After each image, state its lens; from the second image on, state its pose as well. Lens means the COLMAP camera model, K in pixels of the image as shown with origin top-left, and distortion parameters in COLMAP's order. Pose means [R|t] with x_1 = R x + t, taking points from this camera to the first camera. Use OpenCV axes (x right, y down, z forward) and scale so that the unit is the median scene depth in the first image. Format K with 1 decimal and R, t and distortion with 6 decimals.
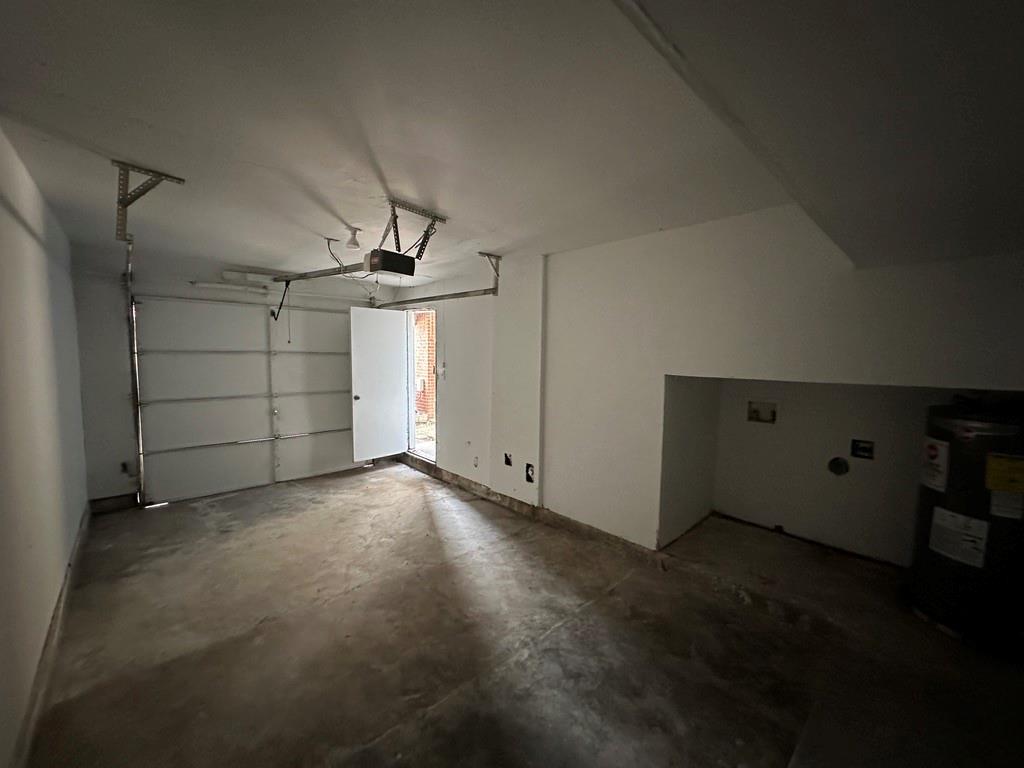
lens RADIAL K [[407.1, 0, 510.2], [0, 407.1, 382.4], [0, 0, 1]] dist [-0.002216, -0.000451]
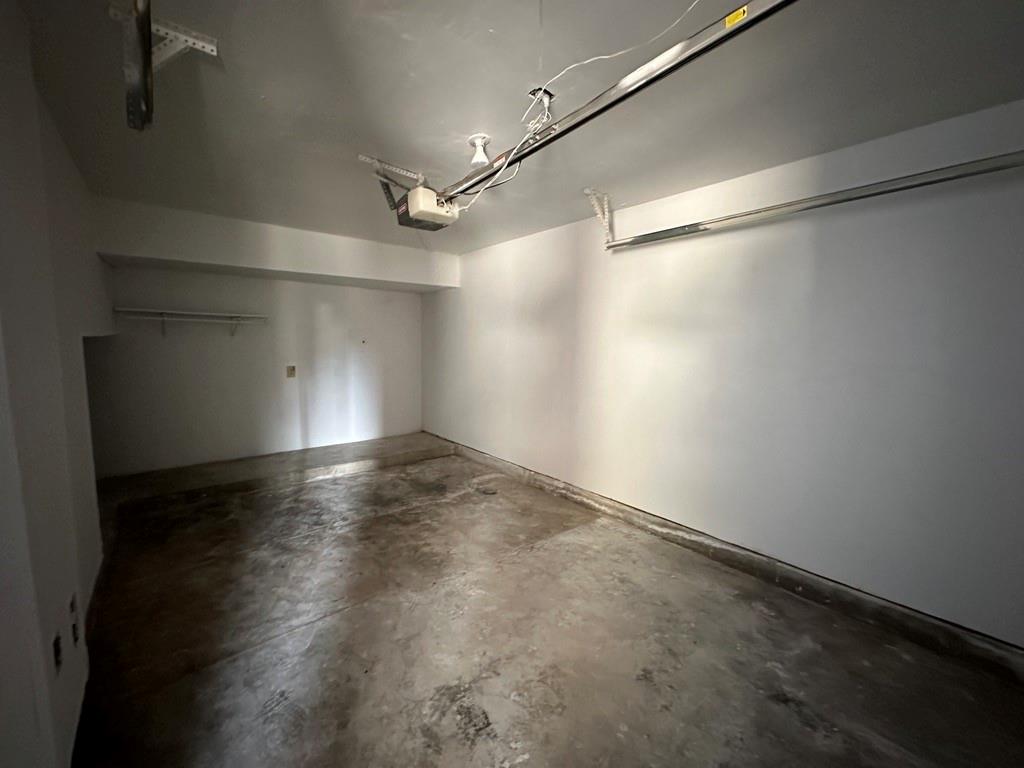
lens RADIAL K [[407.1, 0, 510.2], [0, 407.1, 382.4], [0, 0, 1]] dist [-0.002216, -0.000451]
pose [[-0.998477, -0.035216, 0.042468, -0.588396], [-0.027243, 0.984095, 0.175539, -0.110165], [-0.047974, 0.174115, -0.983556, 2.149468]]
